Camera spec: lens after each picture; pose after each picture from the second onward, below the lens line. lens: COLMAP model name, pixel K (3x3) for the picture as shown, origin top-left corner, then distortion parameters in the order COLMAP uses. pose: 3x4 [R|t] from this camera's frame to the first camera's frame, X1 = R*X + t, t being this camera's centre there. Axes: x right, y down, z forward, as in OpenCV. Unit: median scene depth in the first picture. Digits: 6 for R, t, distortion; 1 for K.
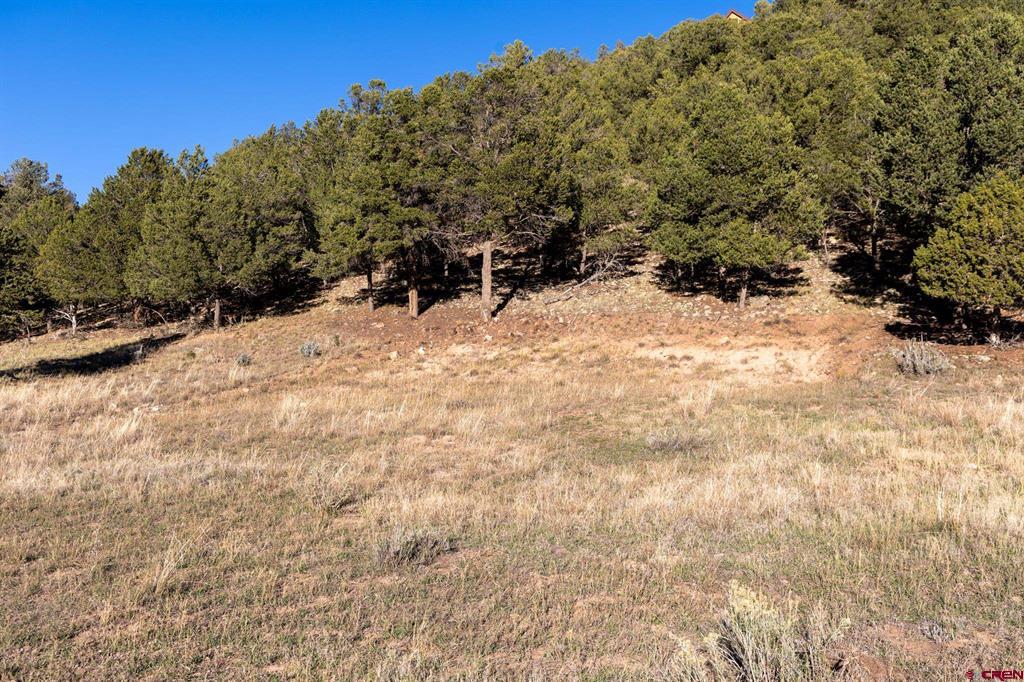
lens RADIAL K [[1154.5, 0, 512.0], [0, 1154.5, 341.0], [0, 0, 1]] dist [0.000173, 0.000896]
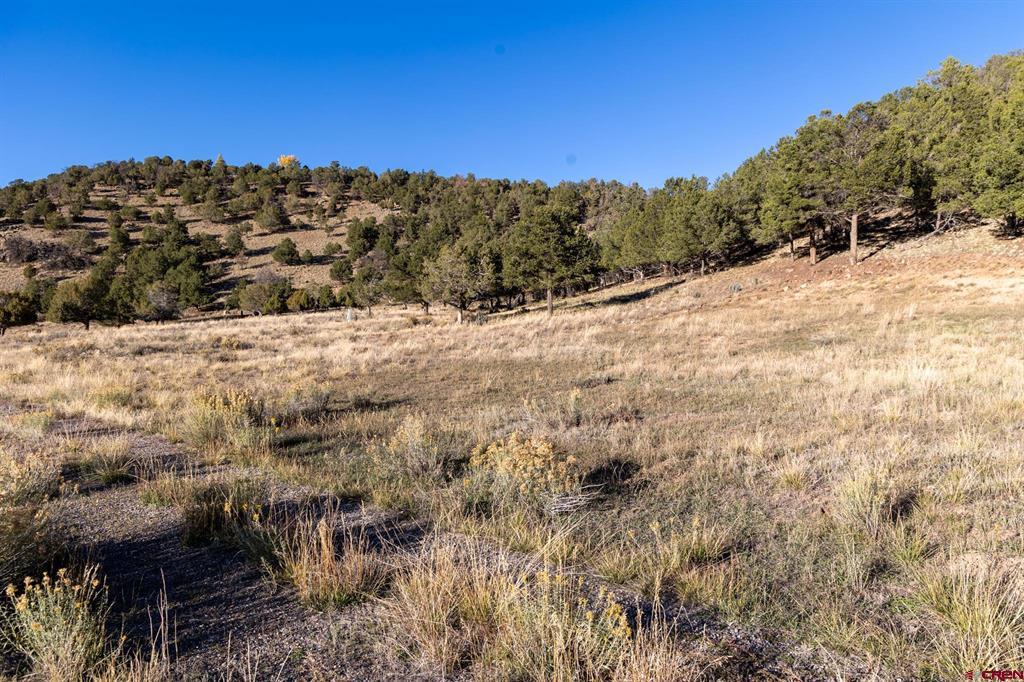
lens RADIAL K [[733.3, 0, 512.0], [0, 733.3, 341.0], [0, 0, 1]] dist [0.005310, 0.002488]
pose [[0.793257, 0.009246, -0.608817, 0.211851], [0.046119, 0.996100, 0.075219, -0.009892], [0.607138, -0.087746, 0.789737, -0.103900]]
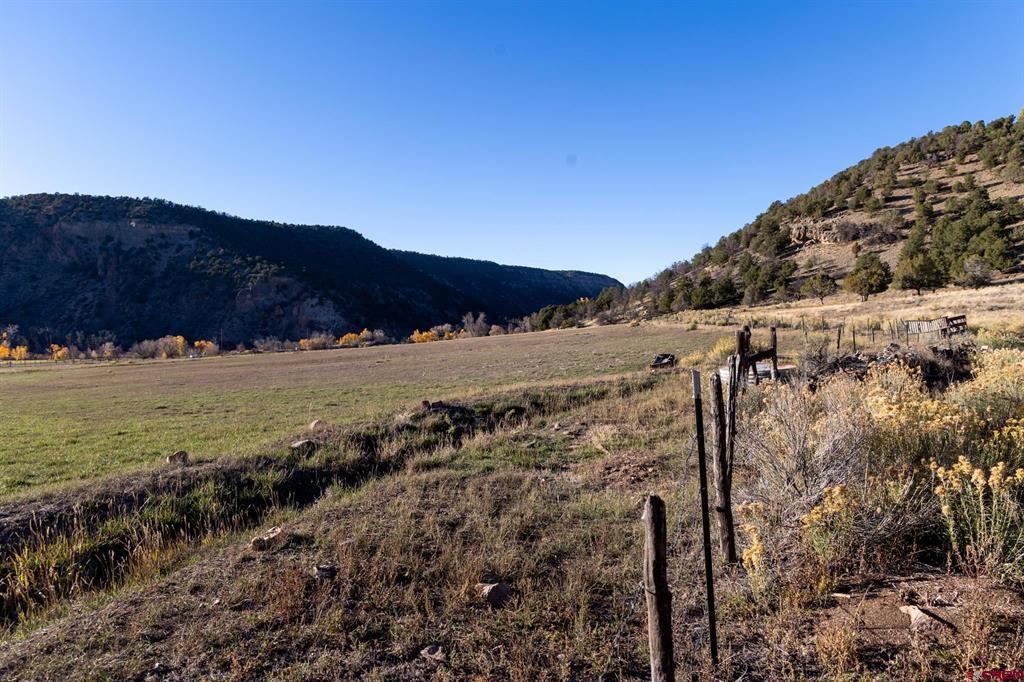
lens RADIAL K [[733.3, 0, 512.0], [0, 733.3, 341.0], [0, 0, 1]] dist [0.005310, 0.002488]
pose [[-0.061138, 0.057953, -0.996445, 0.405595], [0.101055, 0.993543, 0.051584, -0.024812], [0.993000, -0.097542, -0.066600, -0.230082]]
